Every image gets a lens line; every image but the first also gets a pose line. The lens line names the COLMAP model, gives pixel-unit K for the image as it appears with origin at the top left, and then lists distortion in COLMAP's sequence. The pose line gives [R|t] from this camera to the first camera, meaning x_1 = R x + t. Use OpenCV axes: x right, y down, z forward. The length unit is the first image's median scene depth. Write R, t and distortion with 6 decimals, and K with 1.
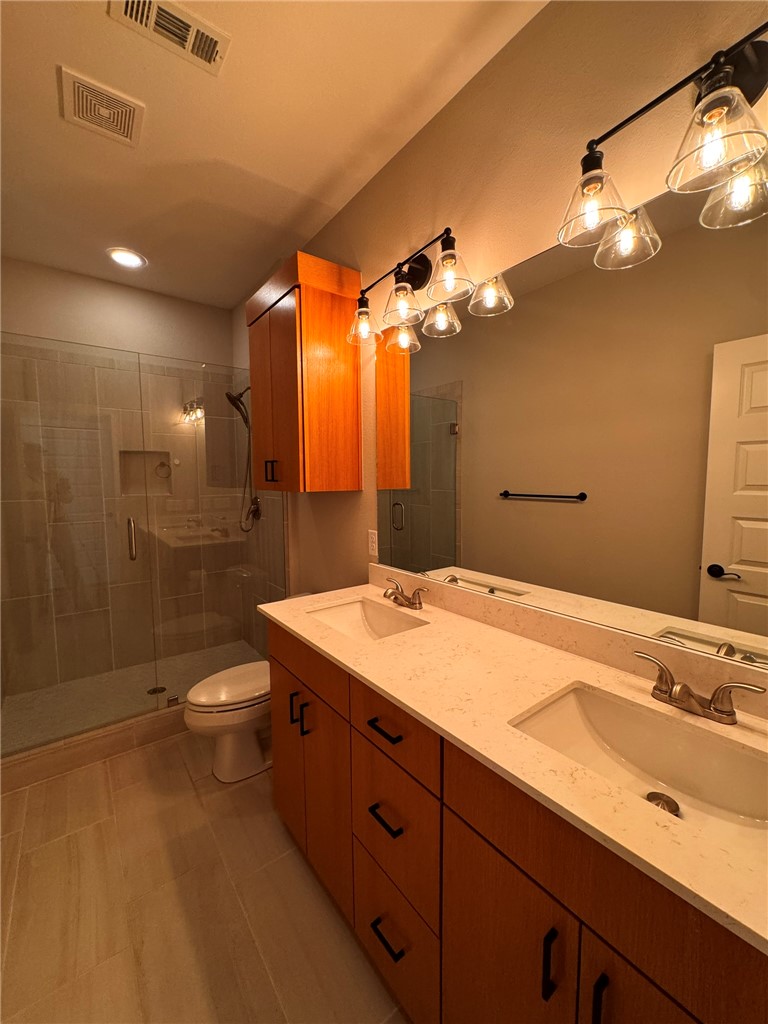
lens RADIAL K [[409.2, 0, 385.0], [0, 409.2, 511.7], [0, 0, 1]] dist [-0.002278, 0.000016]
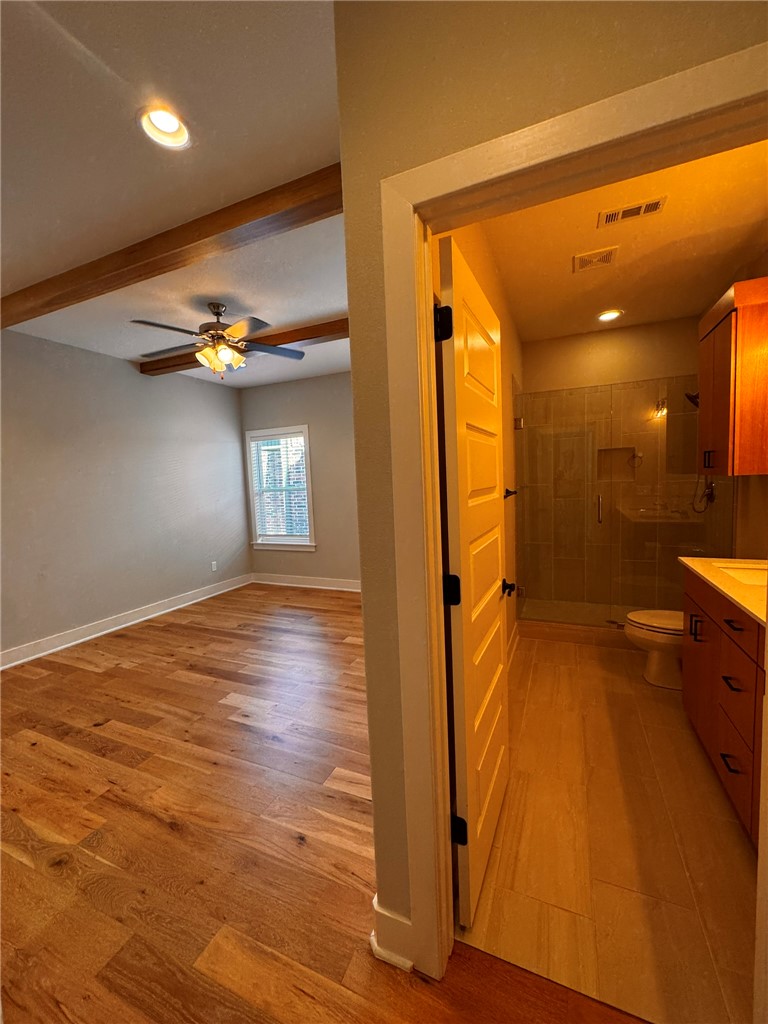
lens RADIAL K [[409.2, 0, 385.0], [0, 409.2, 511.7], [0, 0, 1]] dist [-0.002278, 0.000016]
pose [[0.480194, 0.057053, -0.875305, 0.331140], [-0.035091, 0.998333, 0.045822, 0.035535], [0.876460, 0.008712, 0.481396, -0.437802]]
